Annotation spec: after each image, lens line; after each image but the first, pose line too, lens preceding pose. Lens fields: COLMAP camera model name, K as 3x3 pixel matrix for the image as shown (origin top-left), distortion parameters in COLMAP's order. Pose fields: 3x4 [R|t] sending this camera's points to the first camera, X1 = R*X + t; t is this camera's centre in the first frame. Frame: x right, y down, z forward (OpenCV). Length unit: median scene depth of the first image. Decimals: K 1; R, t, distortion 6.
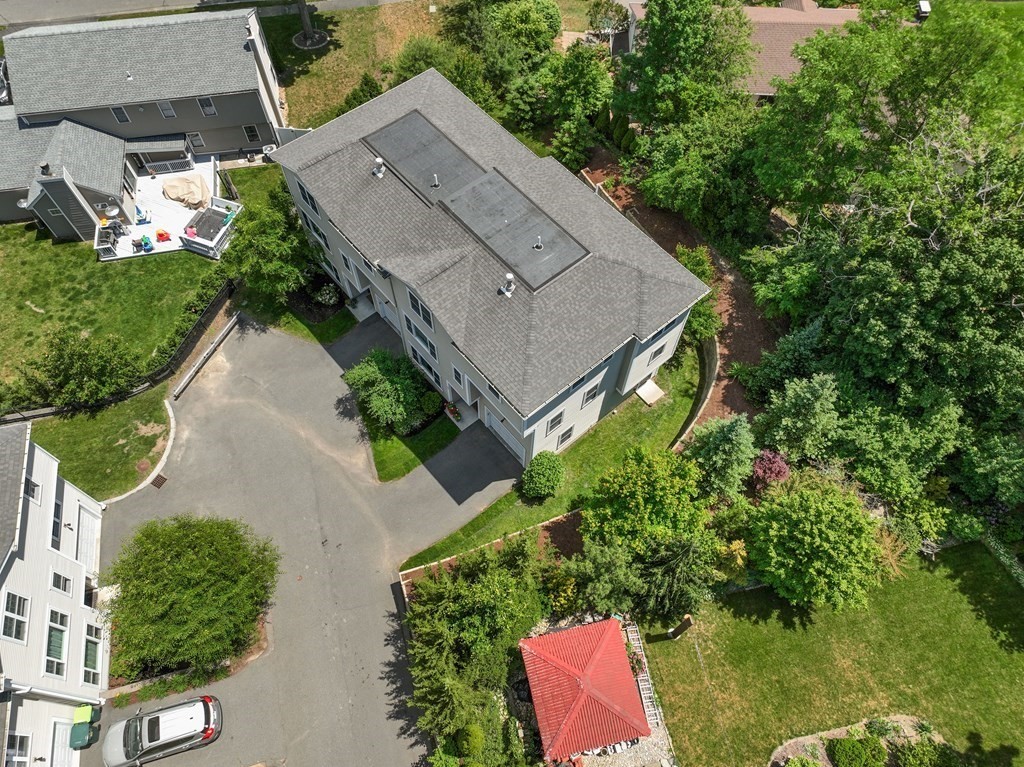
lens RADIAL K [[719.1, 0, 512.0], [0, 719.1, 383.5], [0, 0, 1]] dist [0.003281, 0.008835]
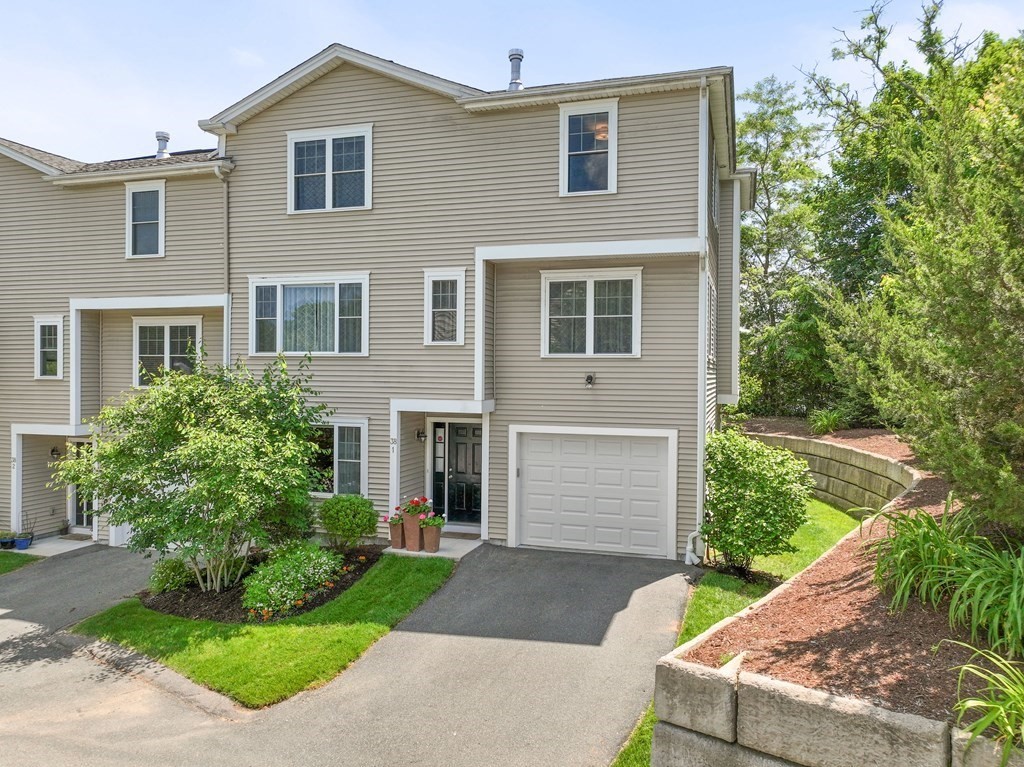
lens RADIAL K [[730.2, 0, 512.0], [0, 730.2, 383.5], [0, 0, 1]] dist [0.004707, 0.005542]
pose [[0.842677, -0.013905, 0.538239, -0.223025], [0.471198, 0.502734, -0.724728, 0.272746], [-0.260513, 0.864329, 0.430195, 0.725923]]
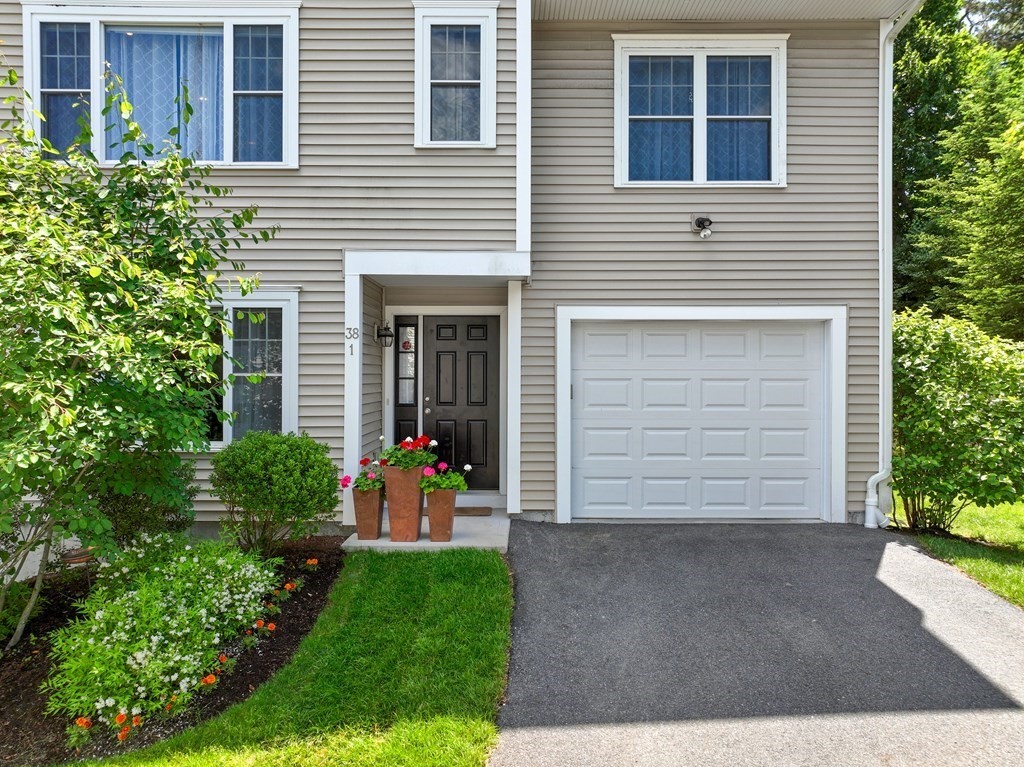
lens RADIAL K [[706.8, 0, 478.1], [0, 706.8, 379.9], [0, 0, 1]] dist [0.006585, 0.005601]
pose [[0.653216, -0.010287, 0.757101, -0.195335], [0.665402, 0.484945, -0.567511, 0.131449], [-0.361315, 0.874484, 0.323619, 0.858048]]
